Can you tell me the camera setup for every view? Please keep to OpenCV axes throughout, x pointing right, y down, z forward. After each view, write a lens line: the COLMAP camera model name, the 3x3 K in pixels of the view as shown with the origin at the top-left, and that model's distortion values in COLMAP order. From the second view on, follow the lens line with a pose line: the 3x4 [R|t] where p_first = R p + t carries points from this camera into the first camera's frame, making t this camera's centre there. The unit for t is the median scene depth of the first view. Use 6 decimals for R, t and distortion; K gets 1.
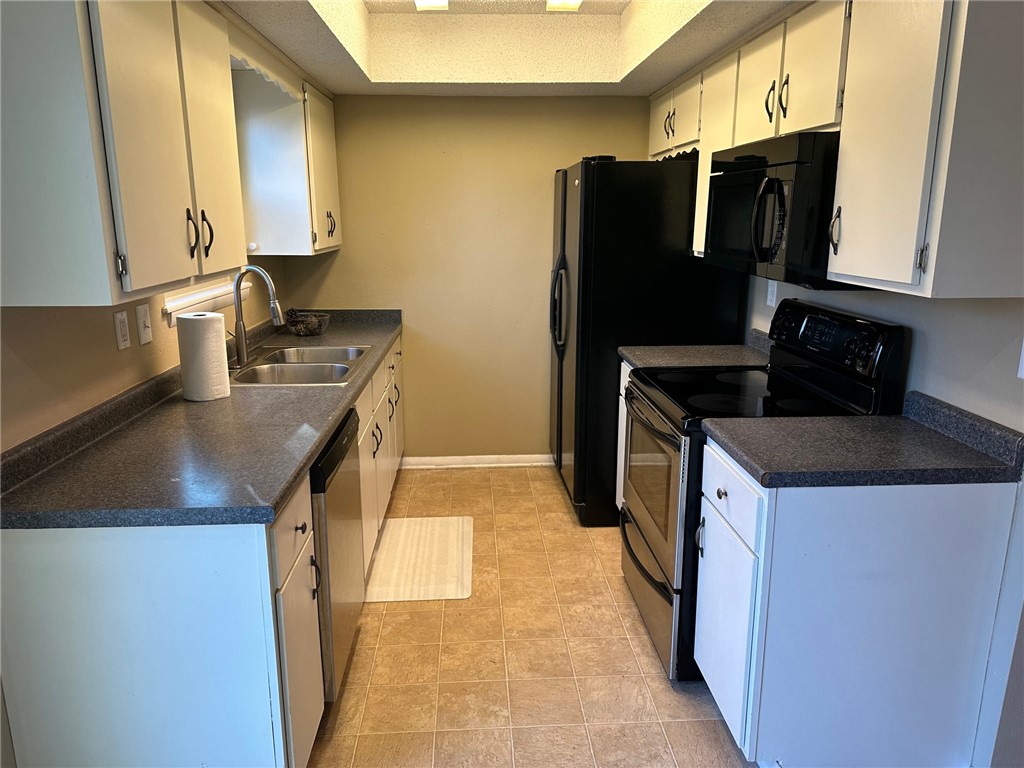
lens RADIAL K [[706.5, 0, 512.0], [0, 706.5, 384.0], [0, 0, 1]] dist [0.078645, -0.110842]
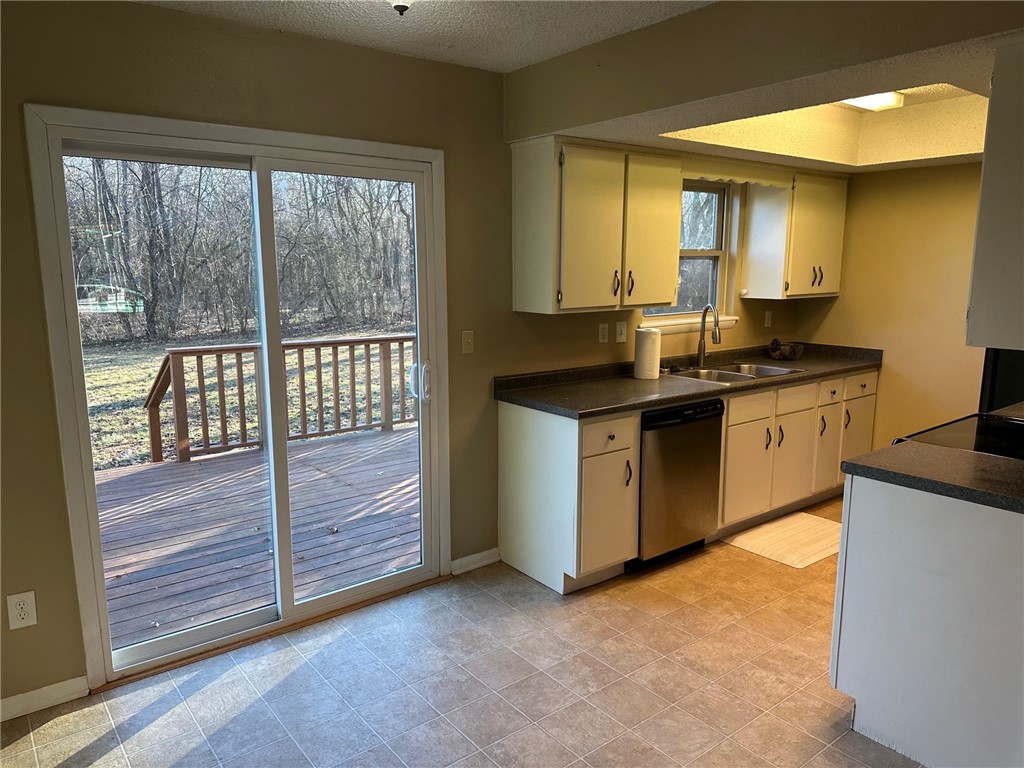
lens RADIAL K [[706.5, 0, 512.0], [0, 706.5, 384.0], [0, 0, 1]] dist [0.078645, -0.110842]
pose [[0.571534, 0.136102, -0.809213, 0.673868], [-0.186132, 0.981947, 0.033692, 0.031225], [0.799189, 0.131365, 0.586549, -0.215056]]
